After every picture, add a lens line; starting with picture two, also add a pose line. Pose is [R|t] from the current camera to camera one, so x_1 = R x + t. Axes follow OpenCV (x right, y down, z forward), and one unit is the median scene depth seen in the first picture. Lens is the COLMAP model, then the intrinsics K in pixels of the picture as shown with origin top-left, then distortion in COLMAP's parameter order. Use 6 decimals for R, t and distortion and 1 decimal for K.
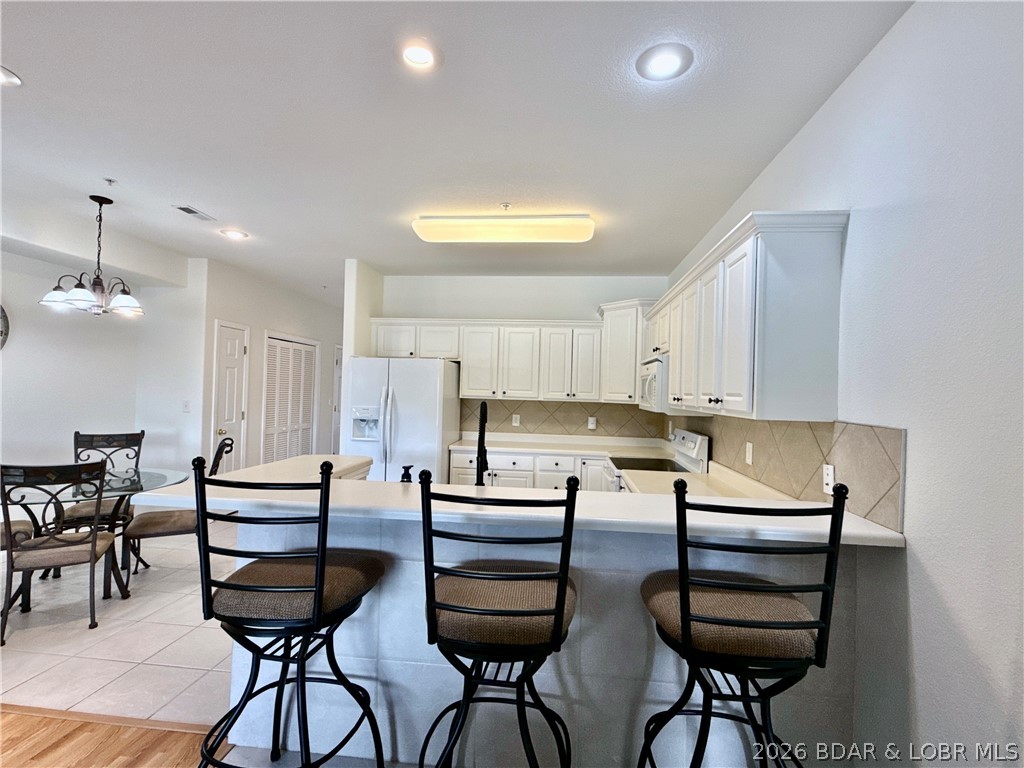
lens RADIAL K [[480.1, 0, 511.5], [0, 480.1, 386.0], [0, 0, 1]] dist [-0.003505, 0.001266]
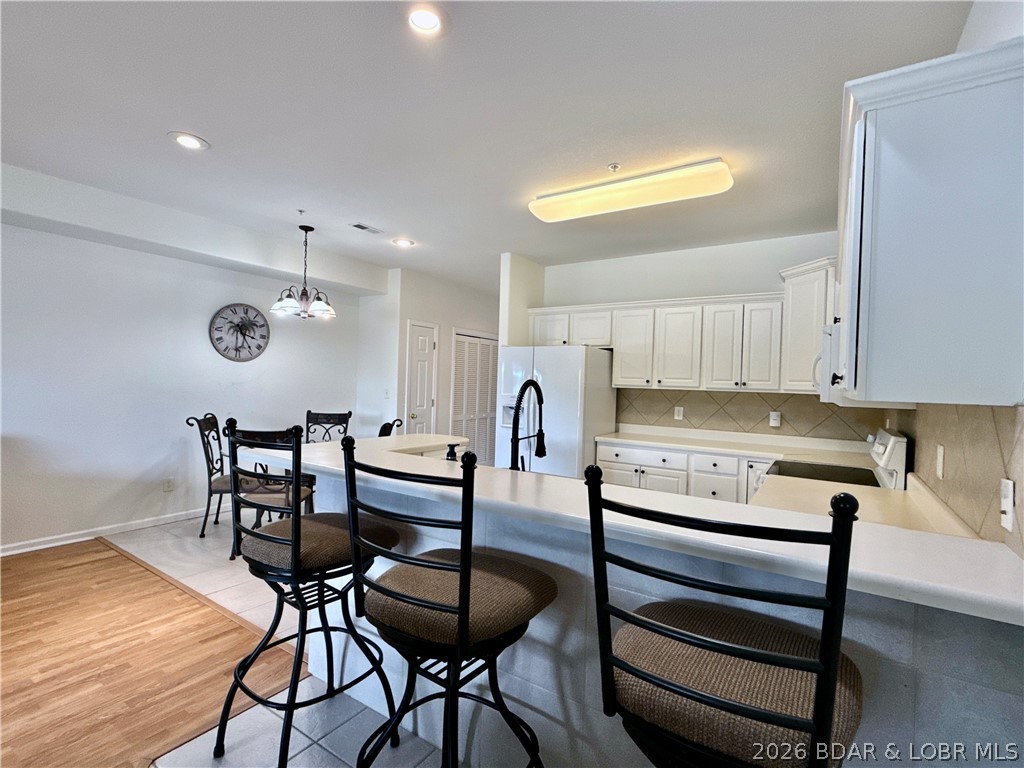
lens RADIAL K [[480.1, 0, 510.1], [0, 480.1, 385.1], [0, 0, 1]] dist [-0.003505, 0.001266]
pose [[0.886508, 0.001575, -0.462710, 0.178918], [-0.000547, 0.999997, 0.002355, 0.022096], [0.462712, -0.001835, 0.886507, 0.092029]]
